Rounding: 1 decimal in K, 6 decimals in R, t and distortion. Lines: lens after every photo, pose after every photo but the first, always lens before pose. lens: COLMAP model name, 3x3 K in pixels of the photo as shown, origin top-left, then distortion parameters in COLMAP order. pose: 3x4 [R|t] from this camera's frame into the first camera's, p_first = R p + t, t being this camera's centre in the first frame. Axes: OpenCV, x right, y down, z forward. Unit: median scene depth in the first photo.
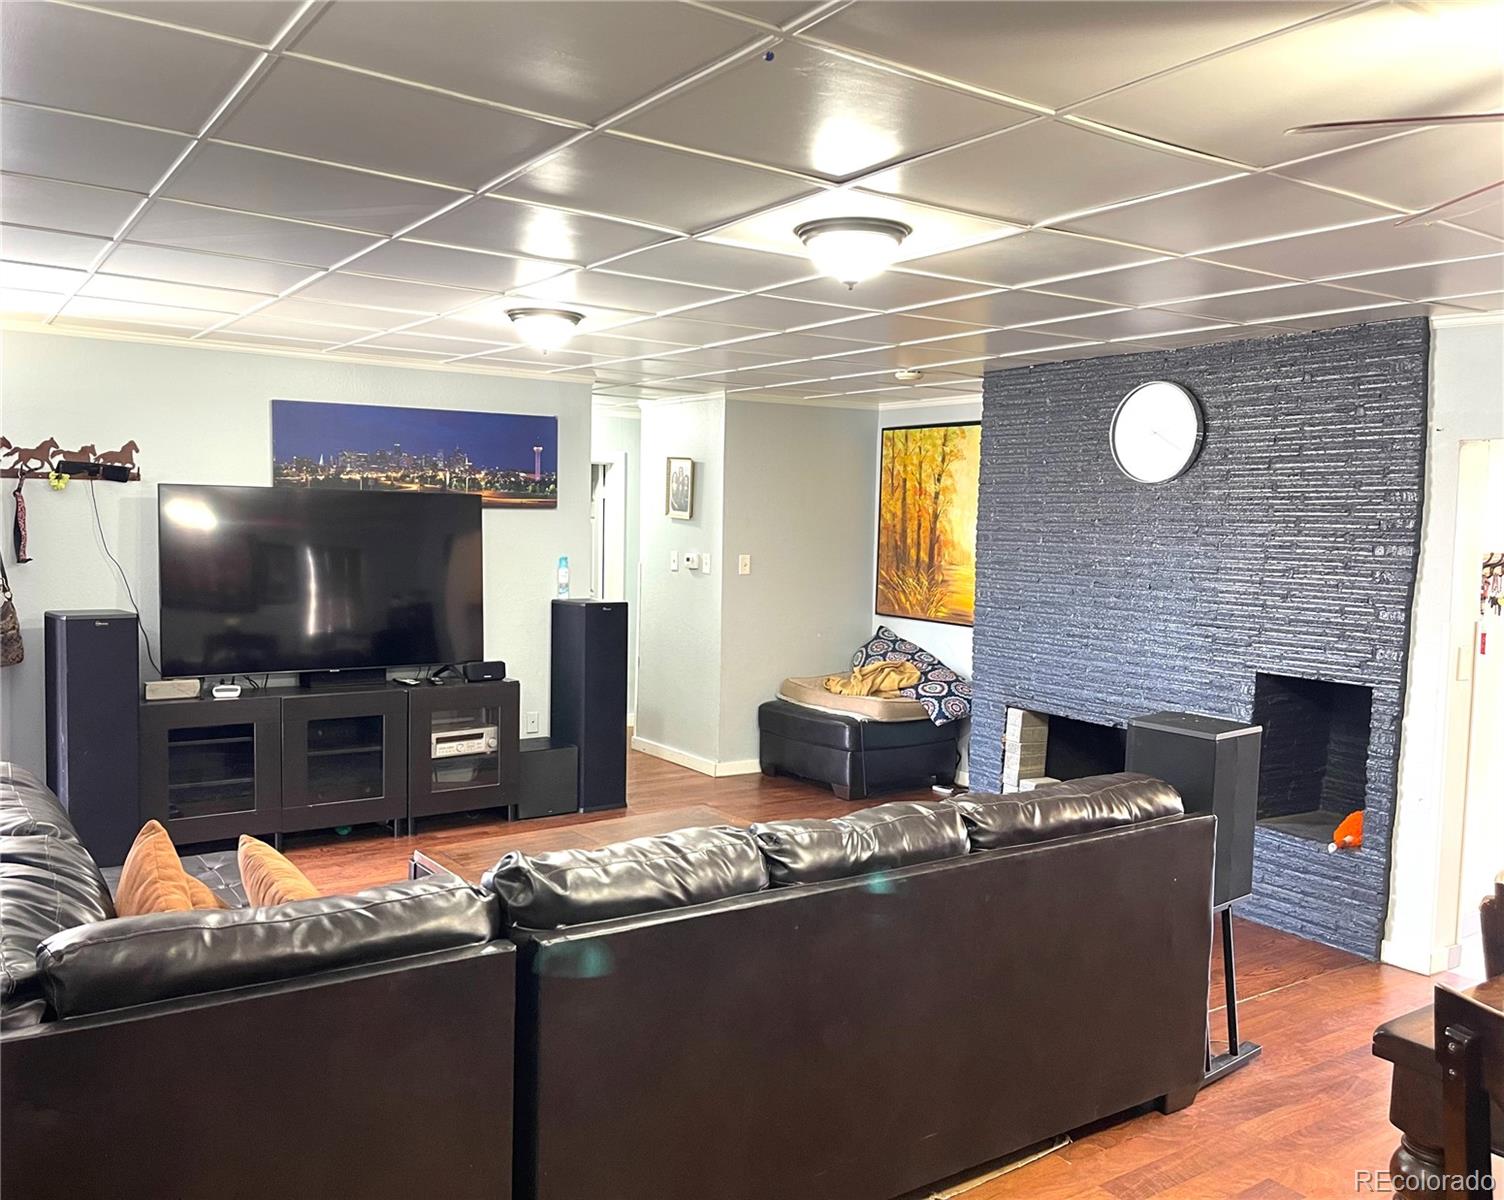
lens RADIAL K [[1203.3, 0, 754.5], [0, 1203.3, 601.0], [0, 0, 1]] dist [0.001342, -0.000233]
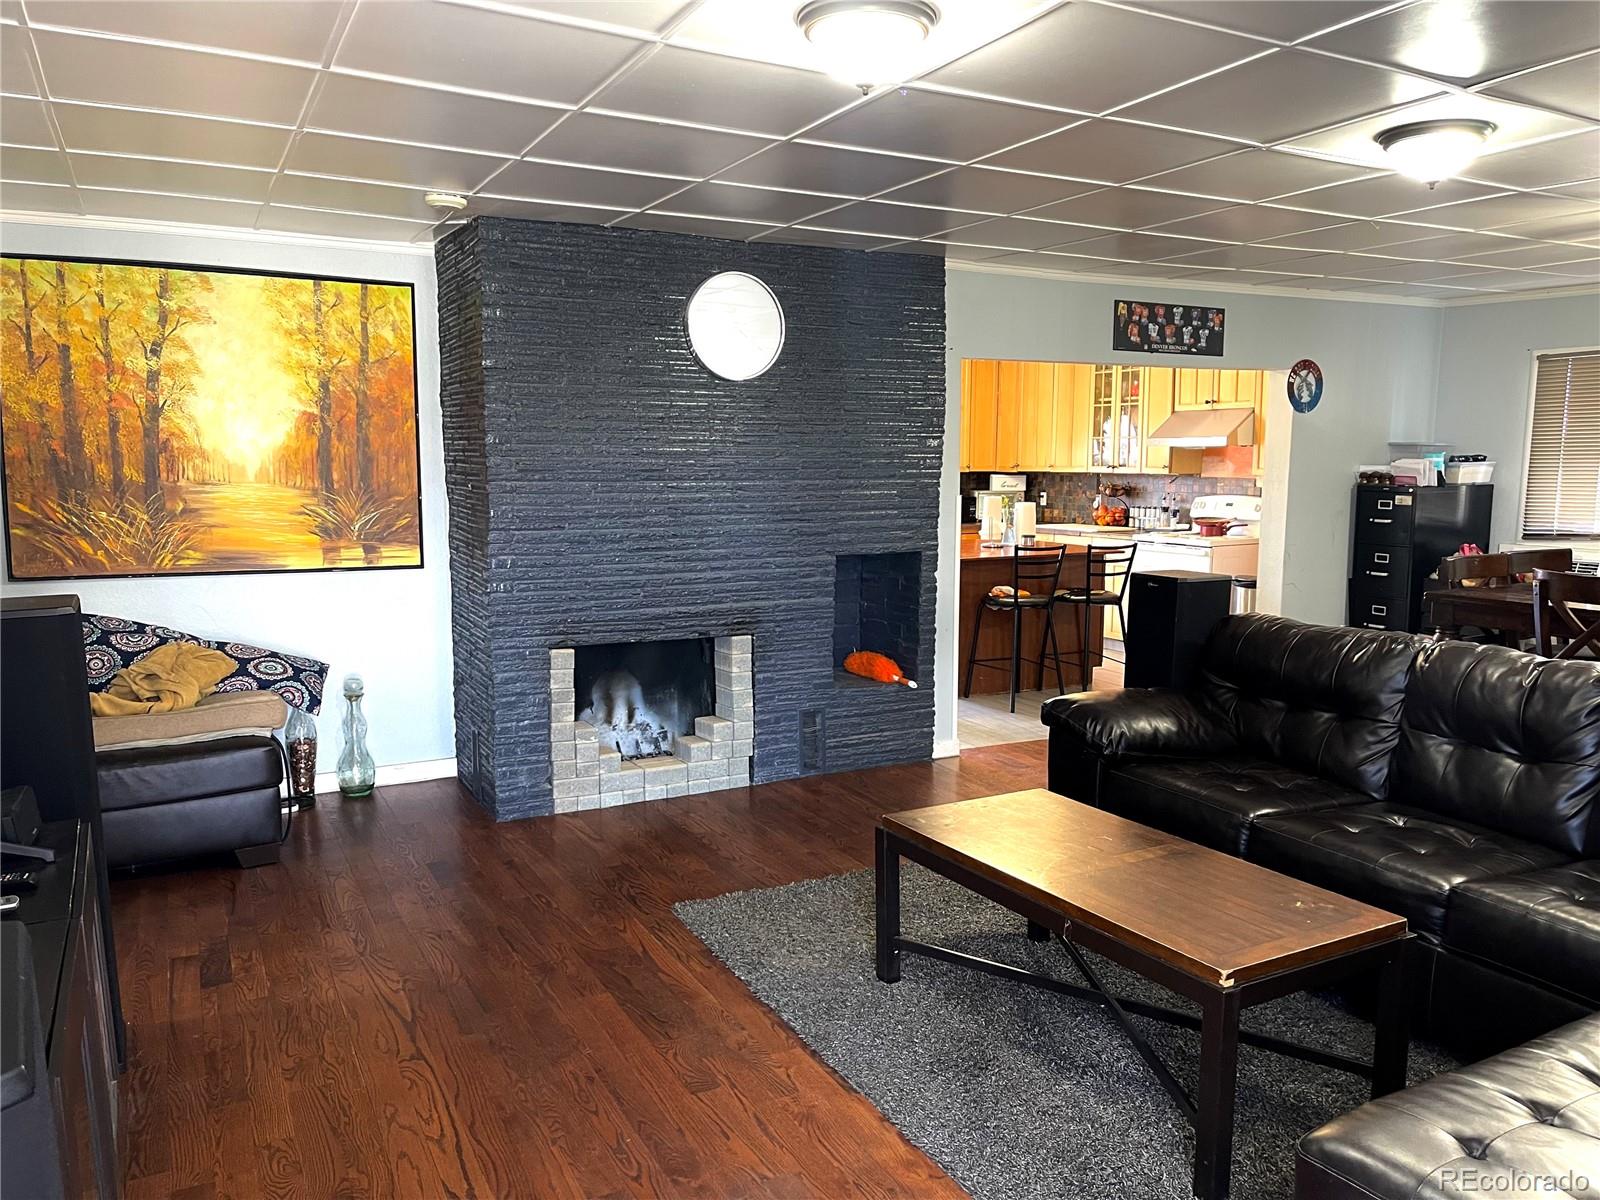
lens RADIAL K [[1222.4, 0, 811.1], [0, 1222.4, 608.6], [0, 0, 1]] dist [0.033940, -0.035109]
pose [[0.108045, -0.159059, 0.981339, -0.468277], [0.063428, 0.986209, 0.152865, -0.044383], [-0.992121, 0.045728, 0.116643, 0.586657]]
